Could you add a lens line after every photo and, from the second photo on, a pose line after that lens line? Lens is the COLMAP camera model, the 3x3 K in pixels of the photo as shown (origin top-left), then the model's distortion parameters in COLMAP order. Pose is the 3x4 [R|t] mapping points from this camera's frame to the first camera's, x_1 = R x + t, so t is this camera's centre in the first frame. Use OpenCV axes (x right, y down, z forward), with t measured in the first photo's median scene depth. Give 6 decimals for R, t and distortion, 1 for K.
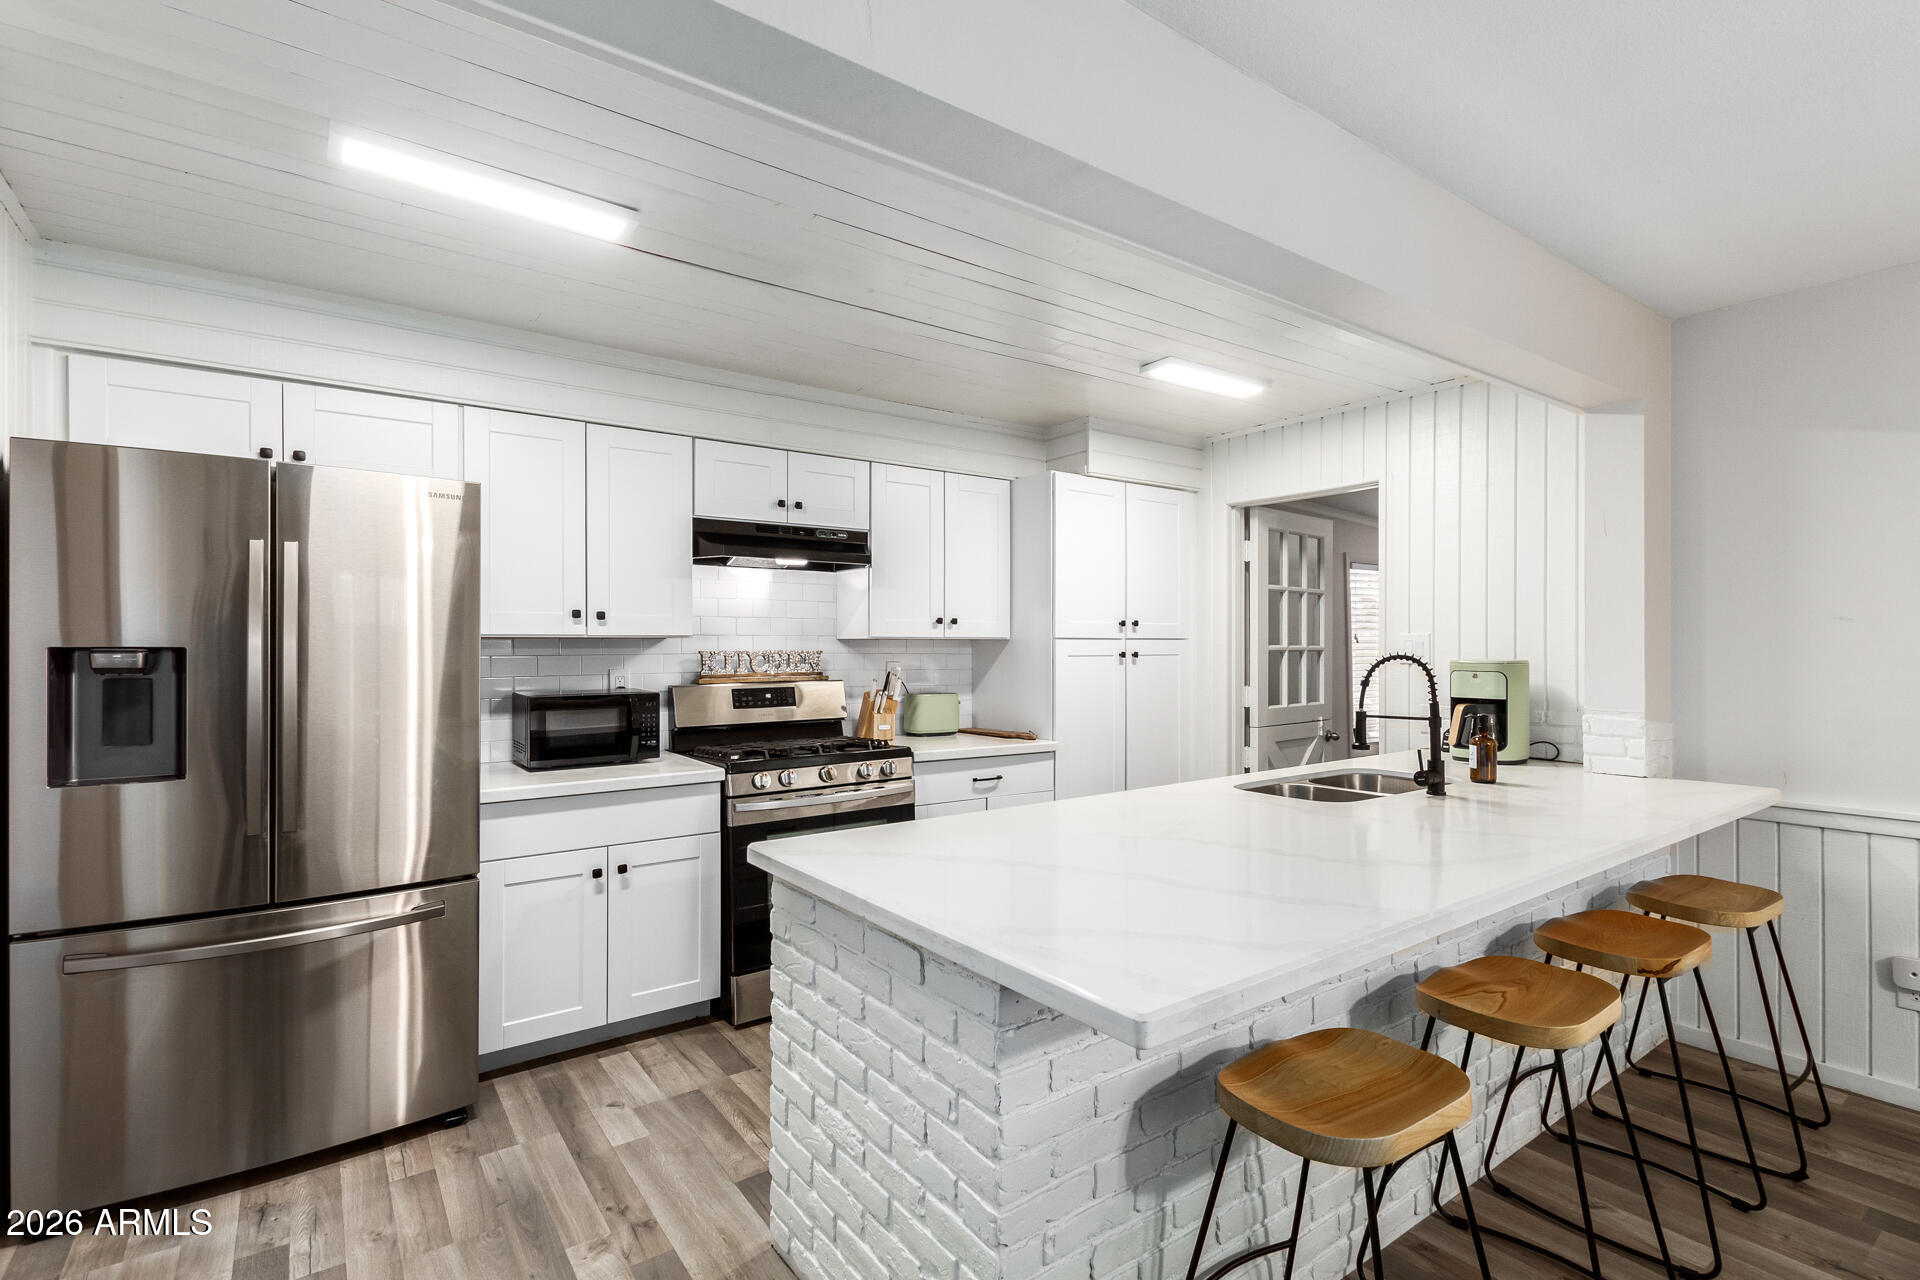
lens RADIAL K [[900.0, 0, 958.3], [0, 900.0, 649.1], [0, 0, 1]] dist [-0.000142, -0.000001]
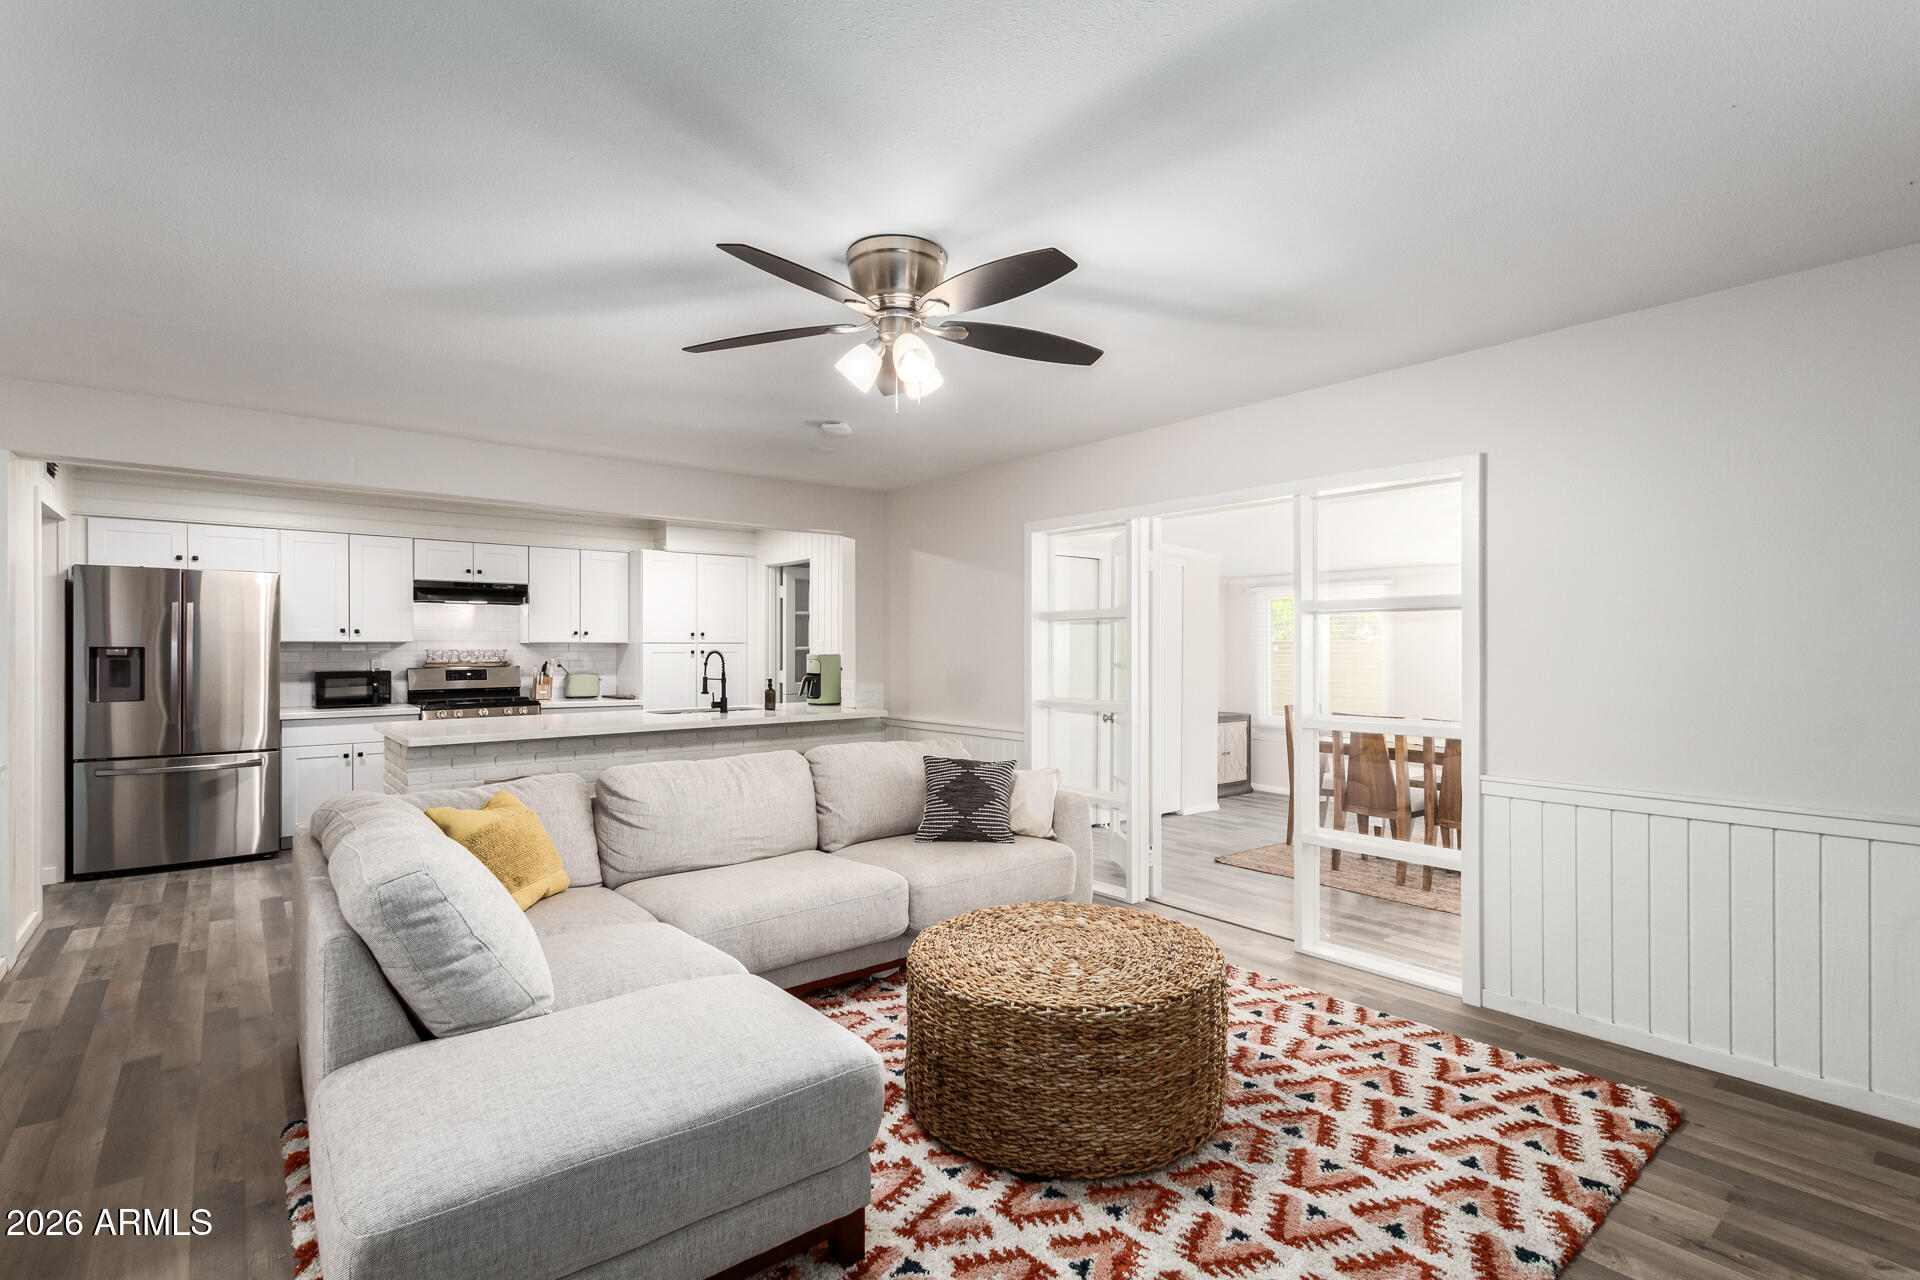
lens RADIAL K [[926.7, 0, 960.0], [0, 926.7, 640.0], [0, 0, 1]] dist [0.024987, 0.000328]
pose [[0.999147, 0.000337, 0.041296, 0.727313], [0.000142, 0.999933, -0.011615, 0.005127], [-0.041297, 0.011611, 0.999079, -0.962576]]
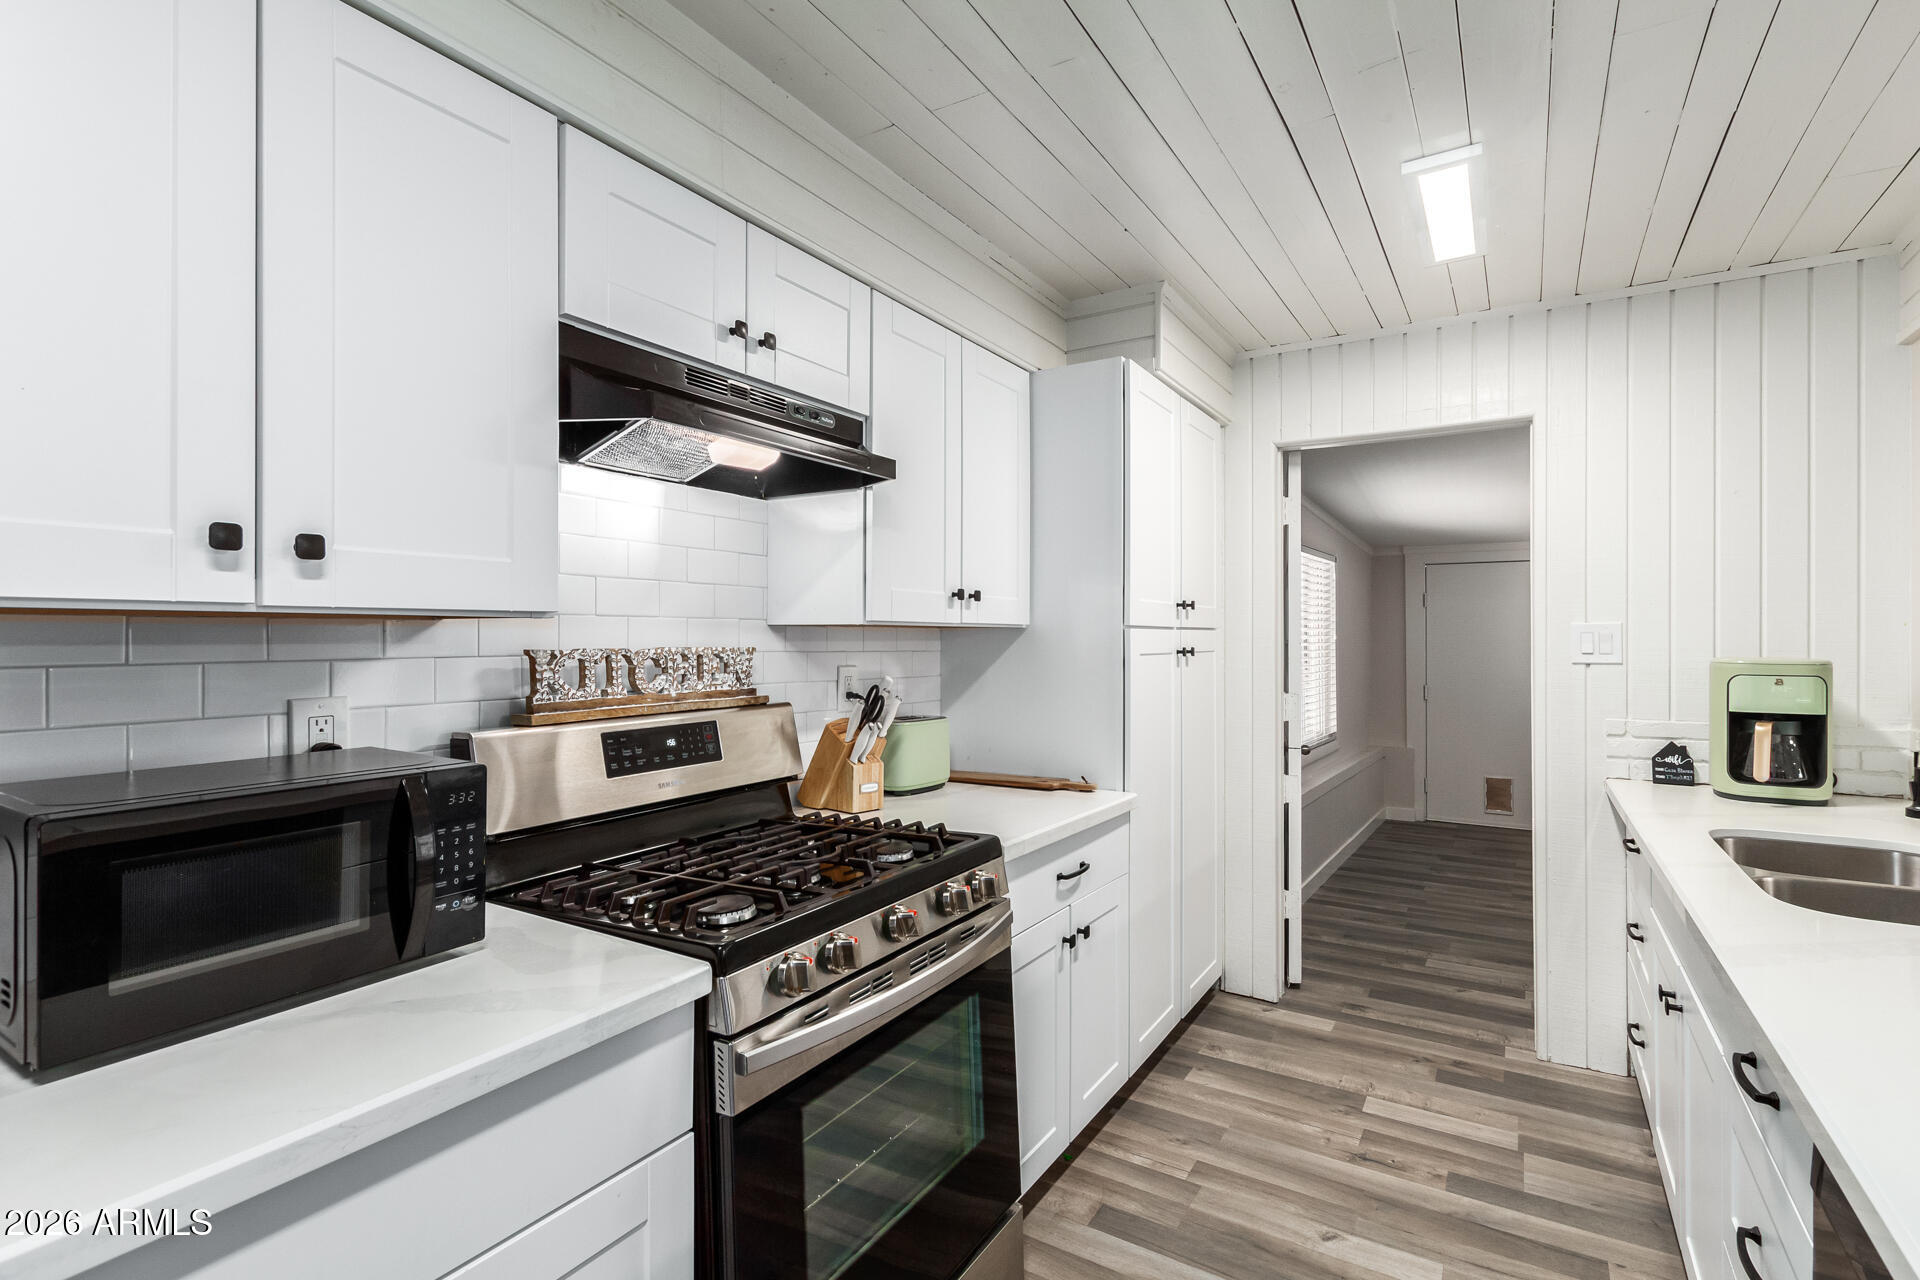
lens RADIAL K [[898.9, 0, 960.0], [0, 898.9, 640.0], [0, 0, 1]] dist [-0.000493, -0.000106]
pose [[0.926720, 0.000558, 0.375753, -0.255555], [-0.000271, 1.000000, -0.000816, -0.002275], [-0.375753, 0.000654, 0.926720, 0.514379]]
